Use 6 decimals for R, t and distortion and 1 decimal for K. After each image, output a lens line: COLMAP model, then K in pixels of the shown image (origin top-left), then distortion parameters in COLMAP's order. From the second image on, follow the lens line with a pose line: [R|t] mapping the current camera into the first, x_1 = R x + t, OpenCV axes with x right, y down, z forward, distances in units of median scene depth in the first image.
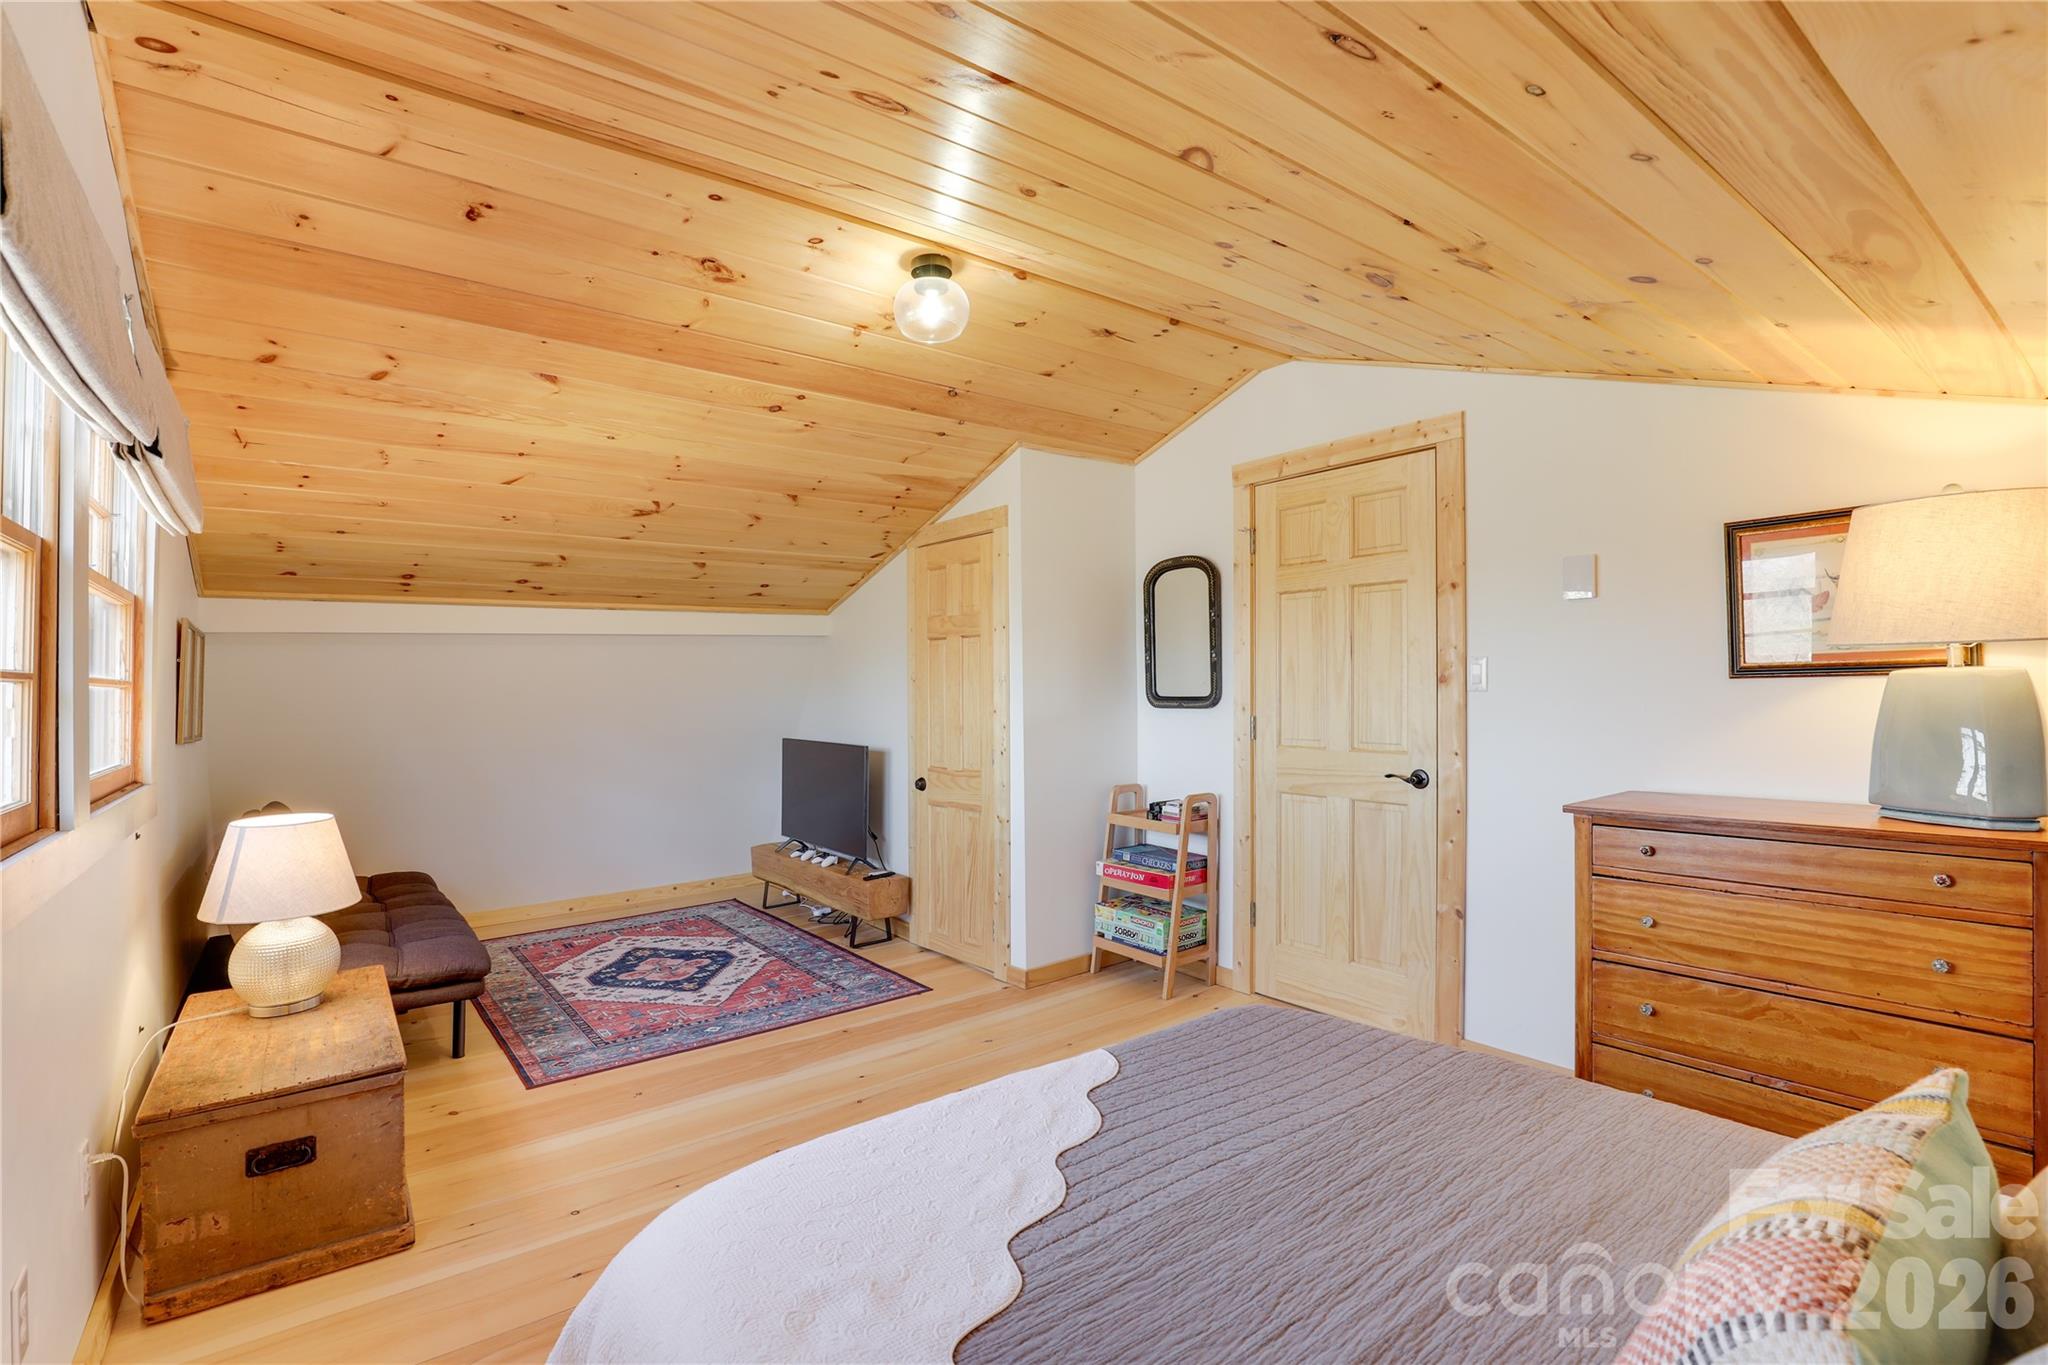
lens RADIAL K [[944.8, 0, 1016.1], [0, 944.8, 735.0], [0, 0, 1]] dist [-0.038569, 0.006531]
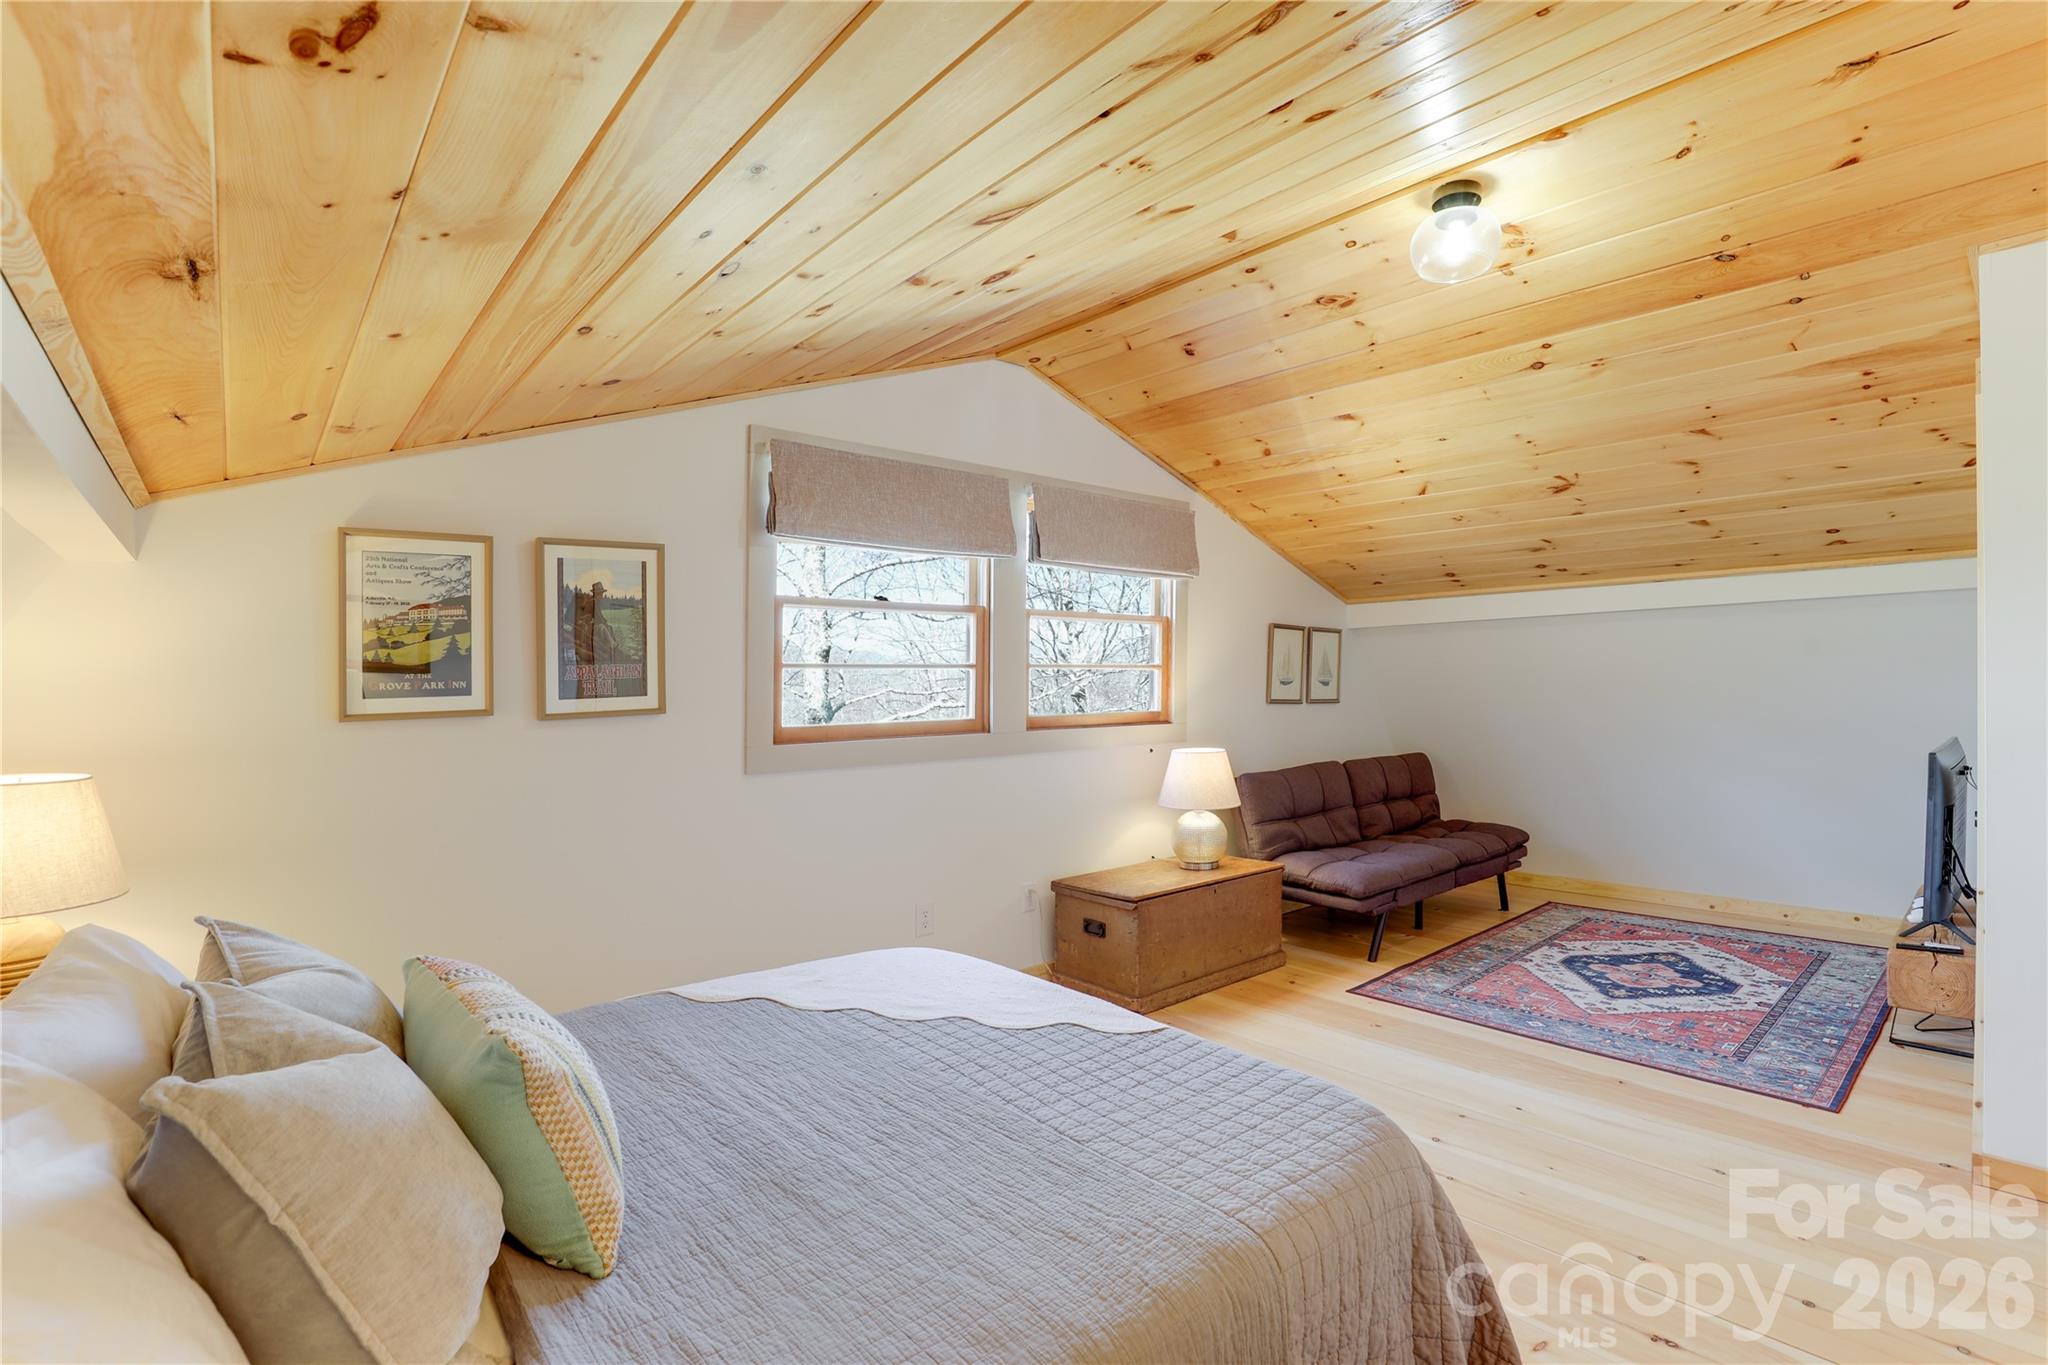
lens RADIAL K [[944.8, 0, 1029.4], [0, 944.8, 711.8], [0, 0, 1]] dist [-0.038569, 0.006531]
pose [[0.069337, 0.046140, -0.996526, 0.501441], [-0.041881, 0.998184, 0.043303, -0.020911], [0.996714, 0.038733, 0.071143, 0.353811]]
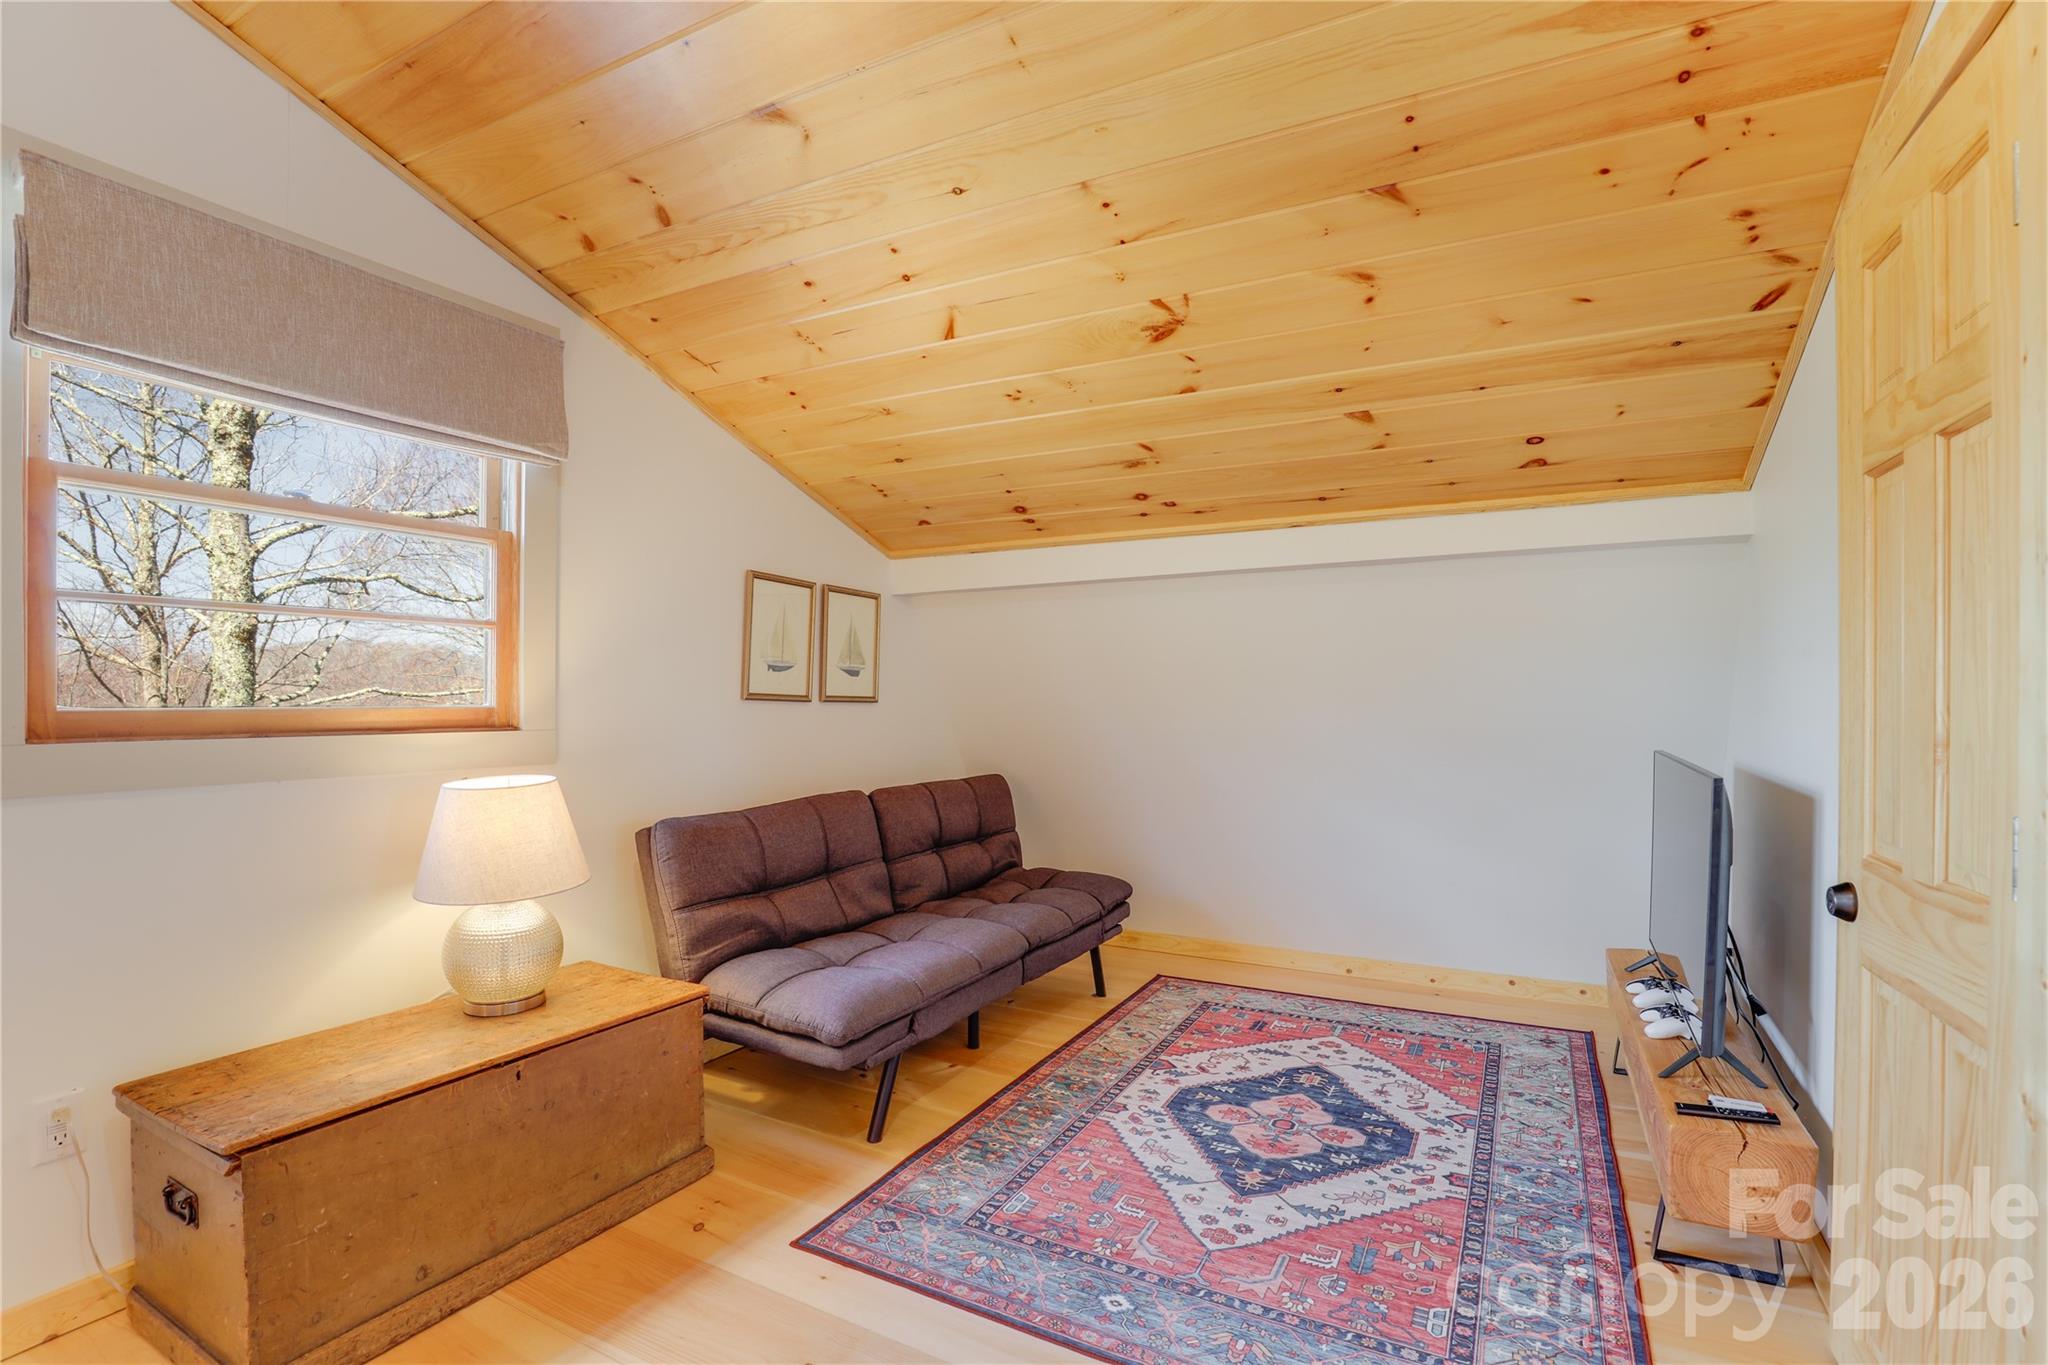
lens RADIAL K [[944.8, 0, 1021.7], [0, 944.8, 694.7], [0, 0, 1]] dist [-0.038569, 0.006531]
pose [[0.404601, 0.017165, -0.914332, 0.092003], [-0.058938, 0.998235, -0.007340, -0.003476], [0.912592, 0.056859, 0.404899, 0.641758]]
